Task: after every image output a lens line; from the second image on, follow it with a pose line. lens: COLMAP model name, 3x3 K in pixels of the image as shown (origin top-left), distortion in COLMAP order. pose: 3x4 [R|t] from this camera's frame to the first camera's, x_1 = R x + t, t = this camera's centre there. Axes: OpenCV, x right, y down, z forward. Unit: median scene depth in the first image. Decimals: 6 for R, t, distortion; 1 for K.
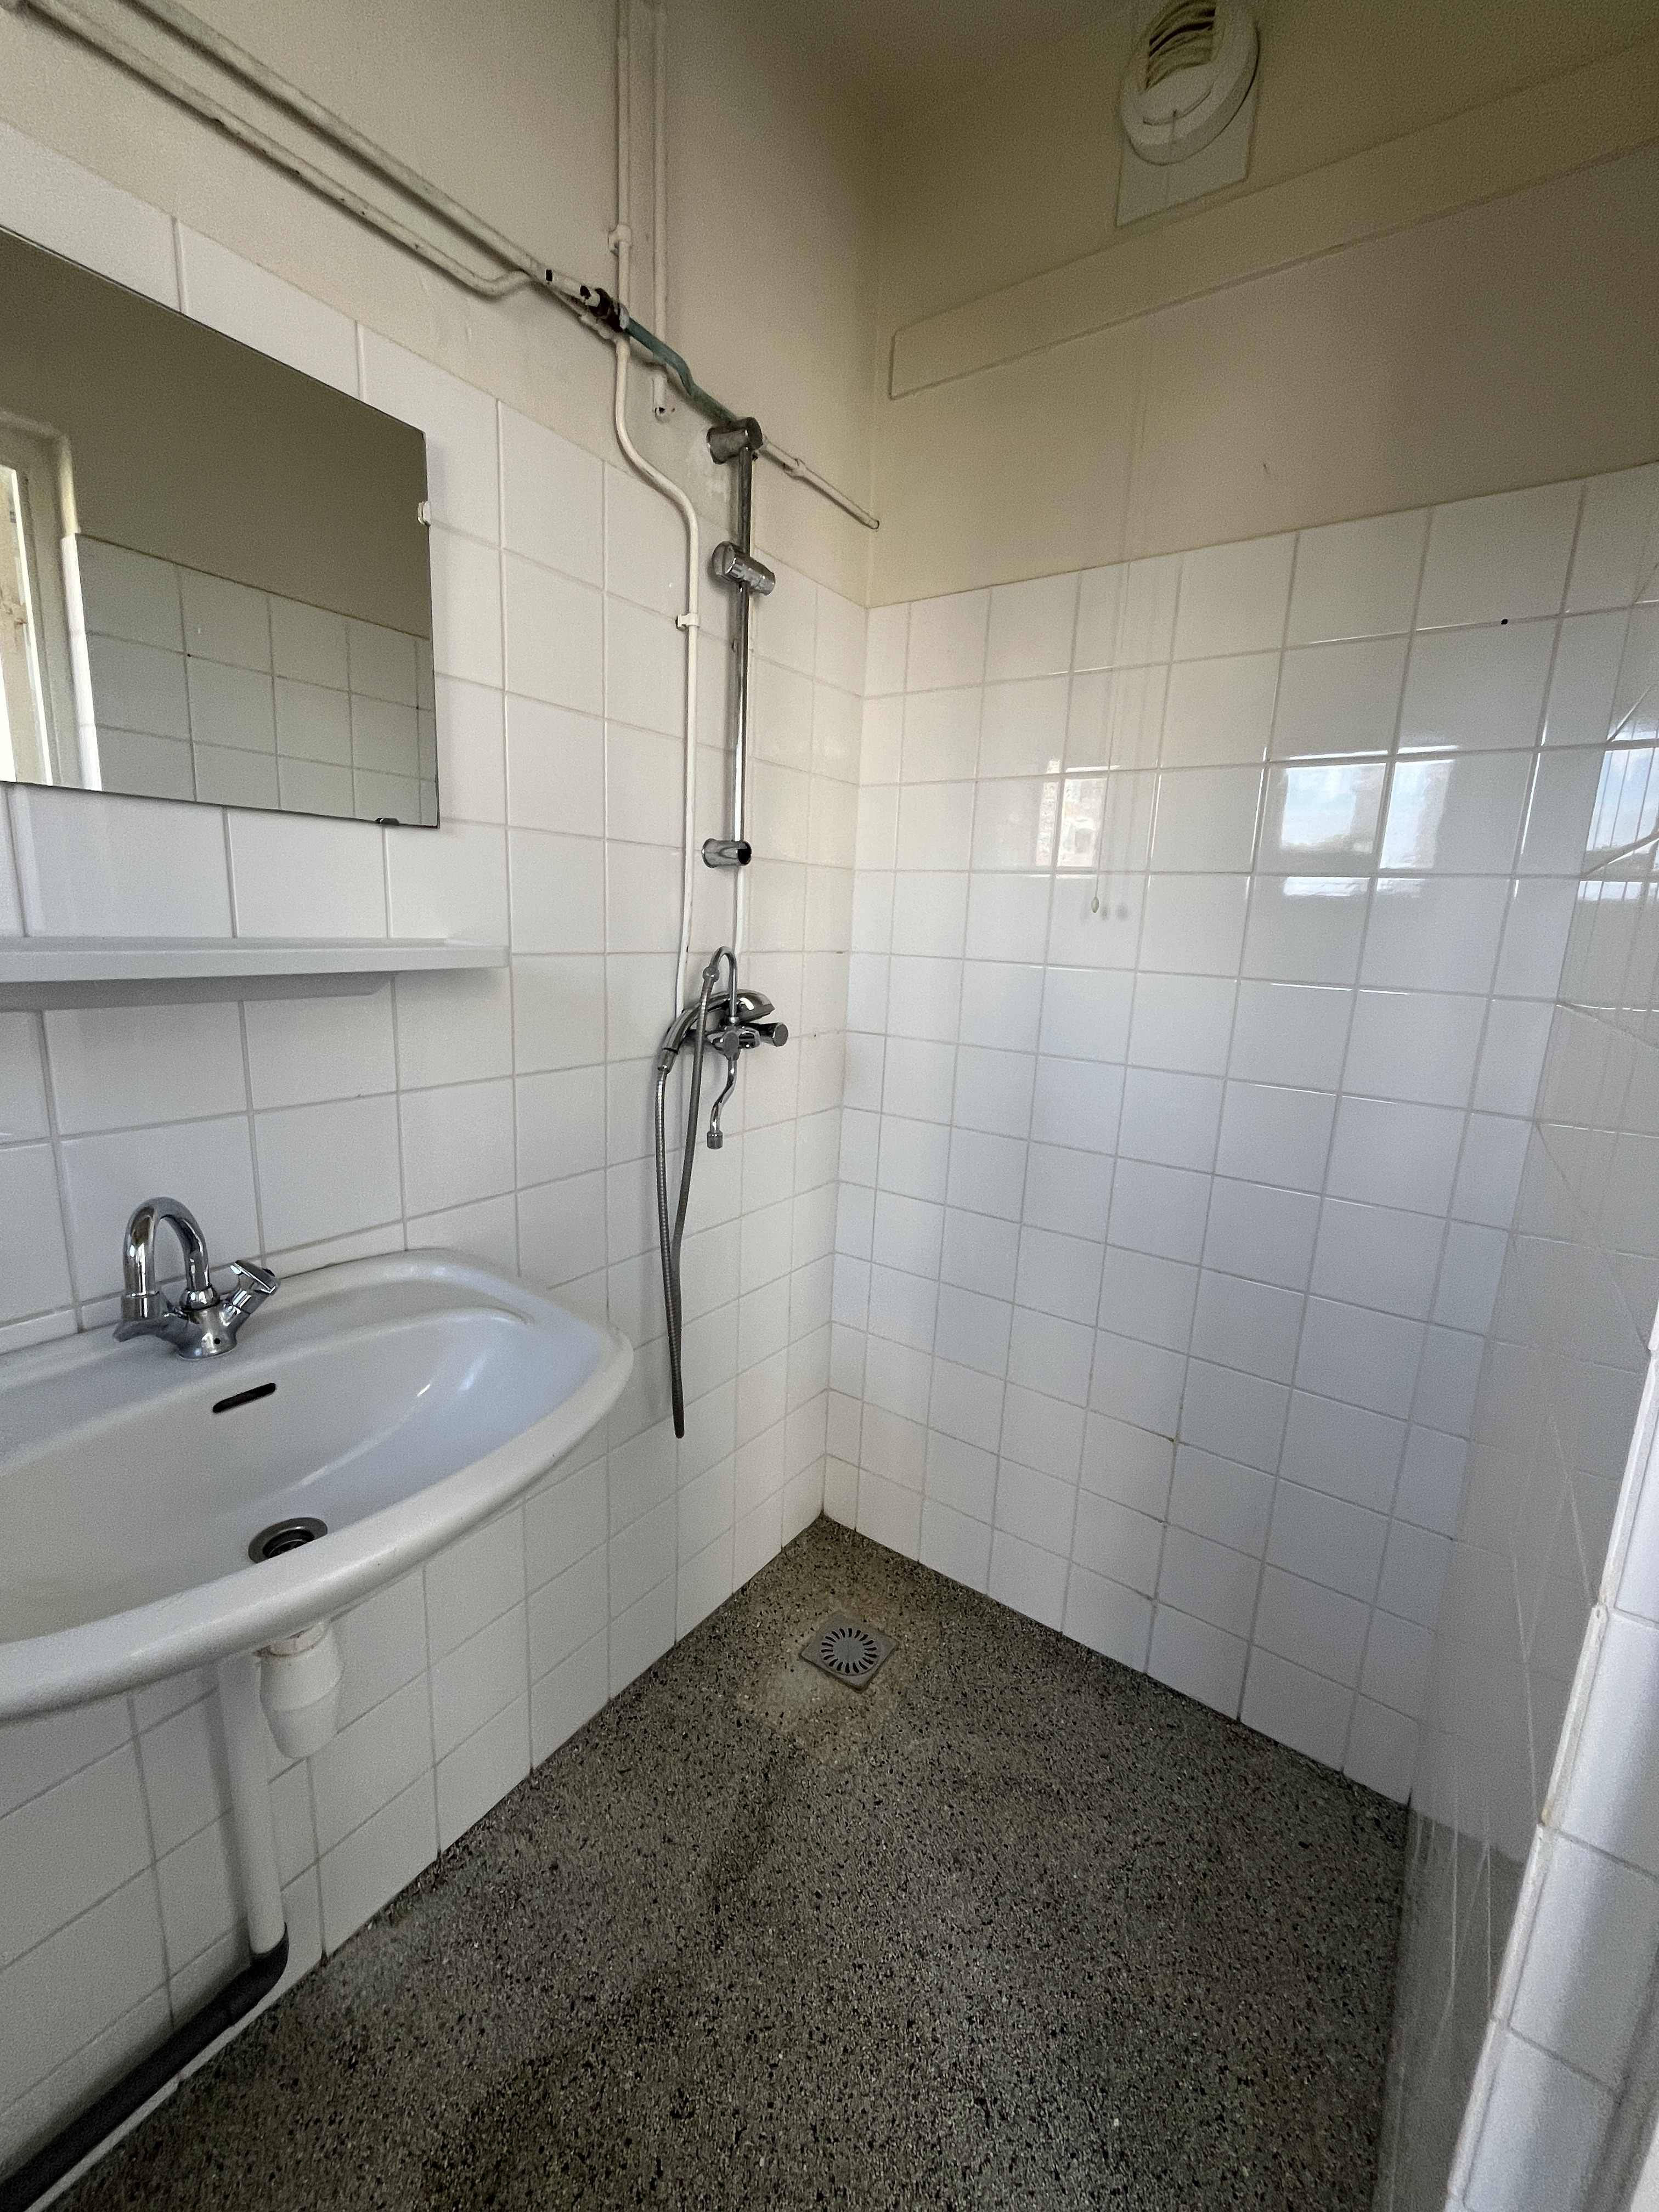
lens RADIAL K [[894.5, 0, 830.1], [0, 894.5, 1100.3], [0, 0, 1]] dist [-0.000082, -0.000652]
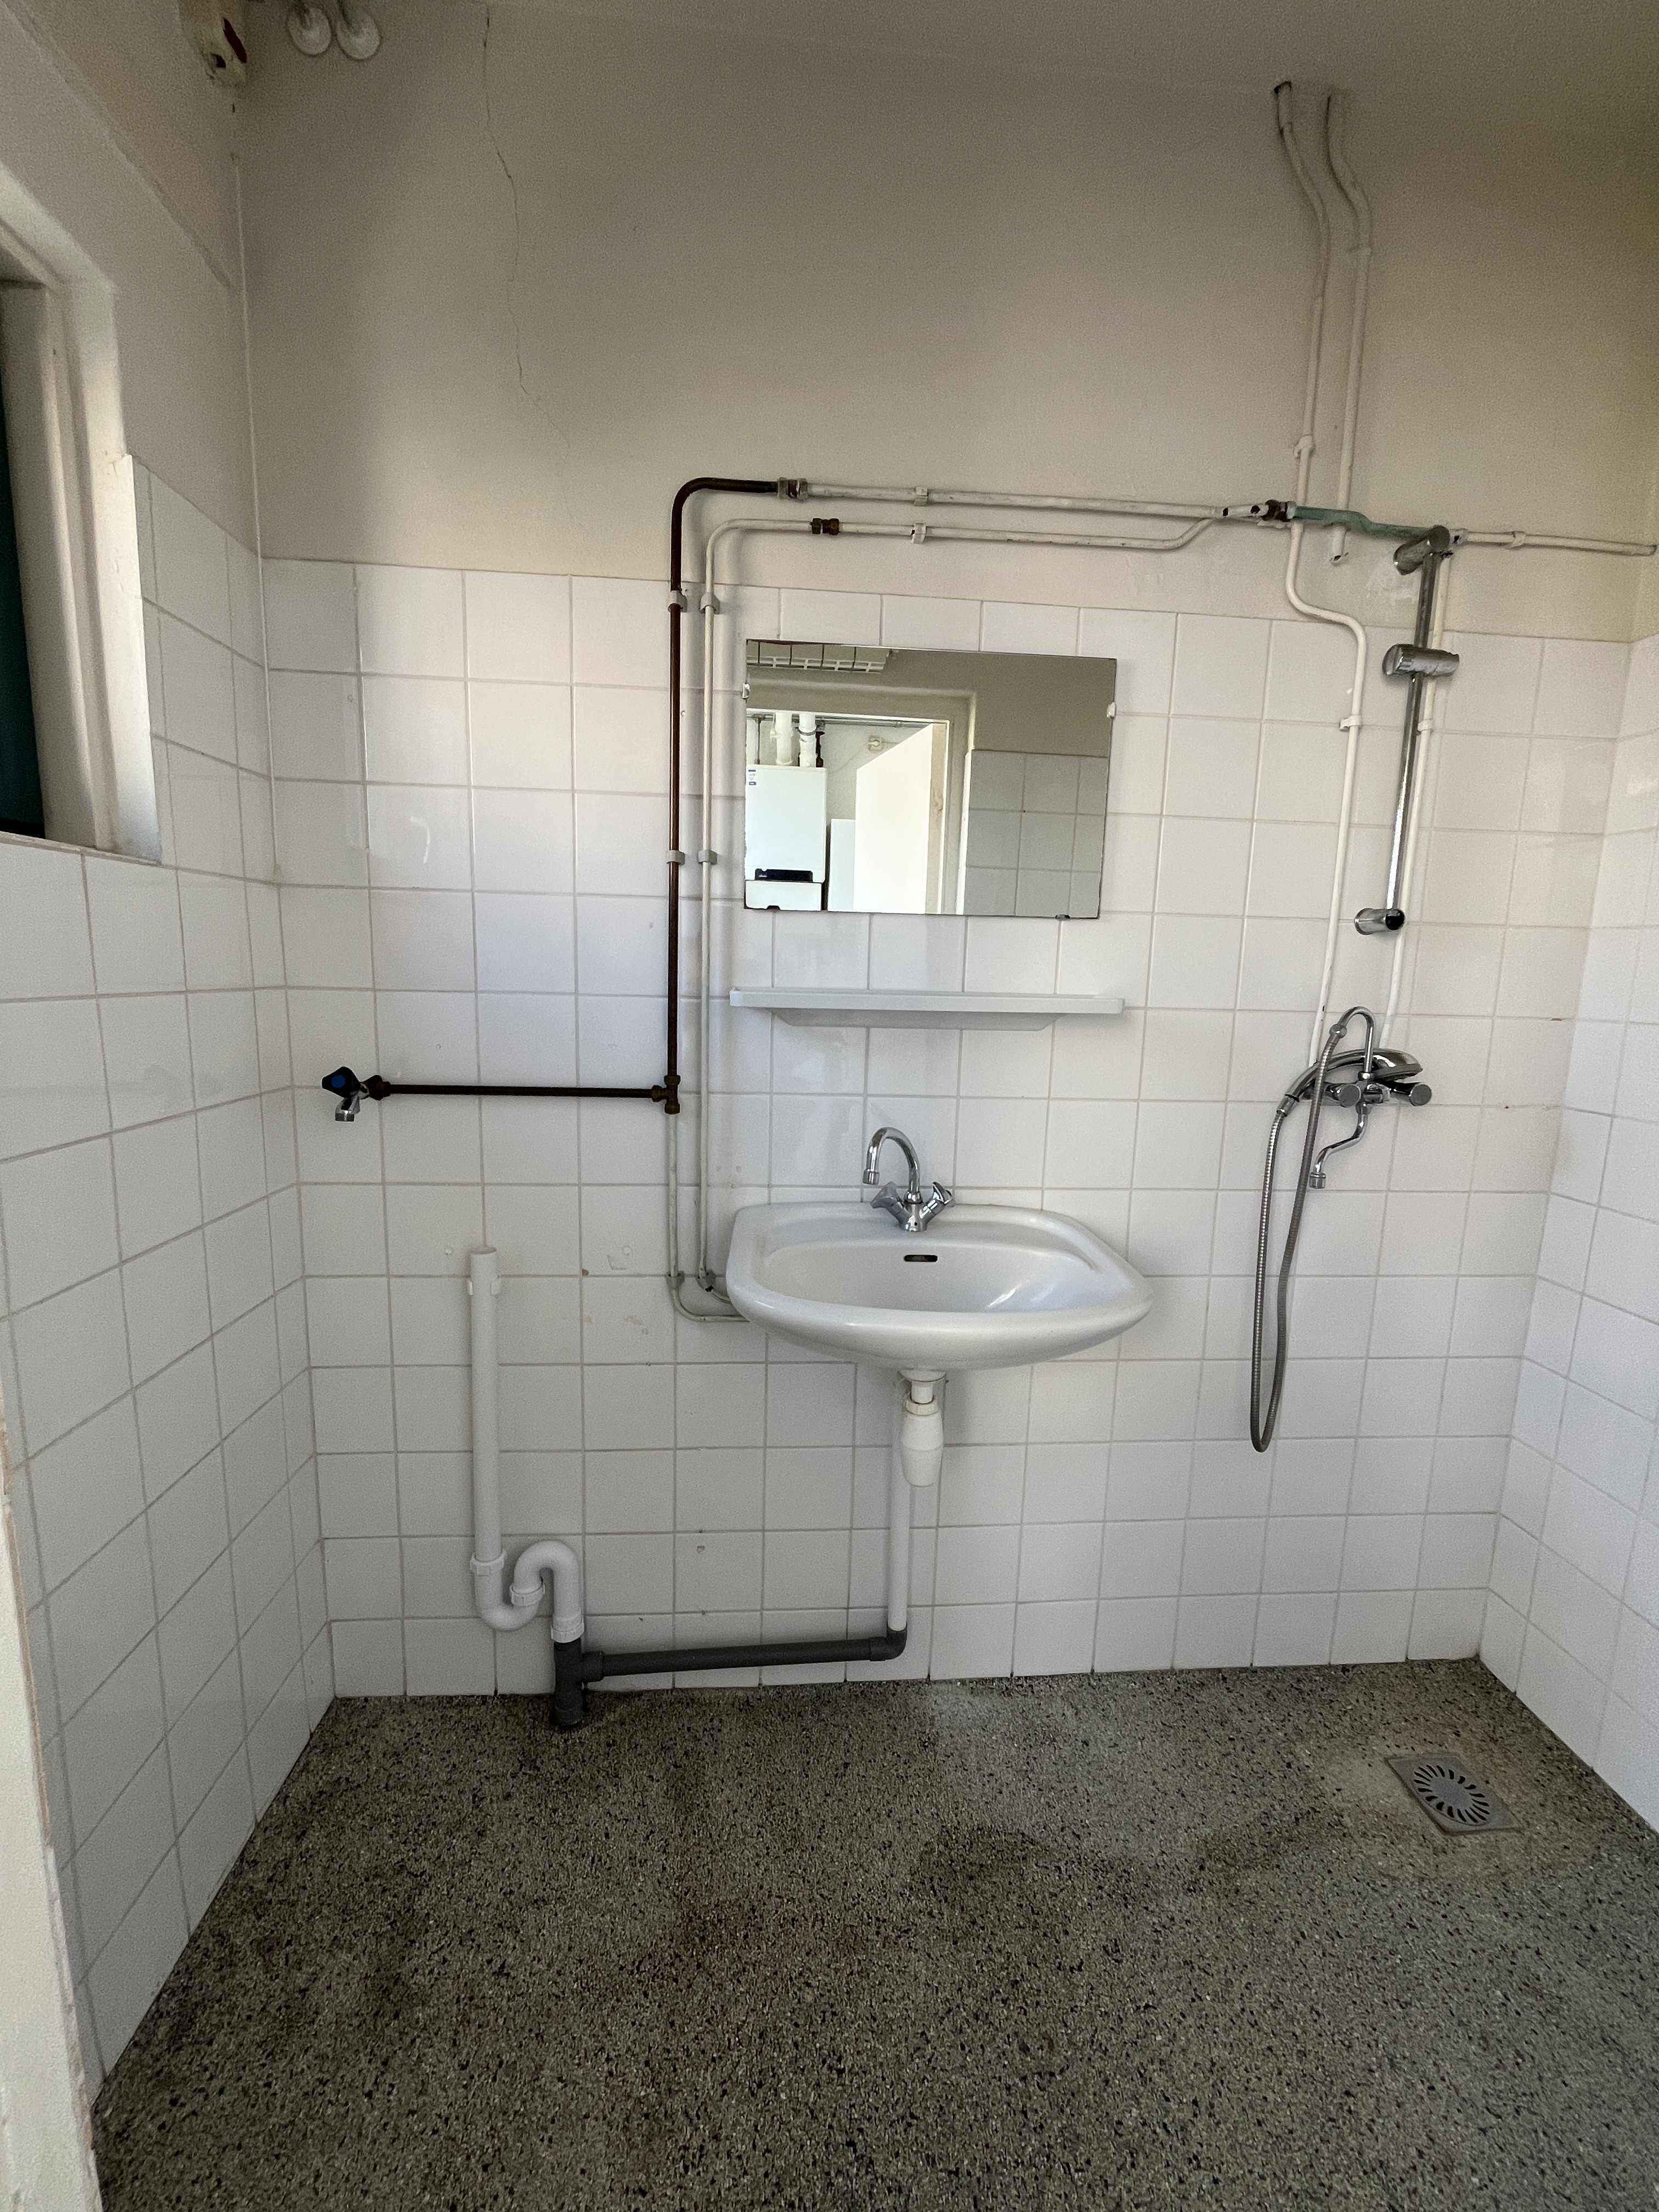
lens RADIAL K [[894.5, 0, 831.5], [0, 894.5, 1102.8], [0, 0, 1]] dist [-0.000082, -0.000652]
pose [[0.634458, 0.091478, -0.767525, 0.328757], [-0.154752, 0.987901, -0.010178, 0.053761], [0.757308, 0.125234, 0.640938, -0.161676]]
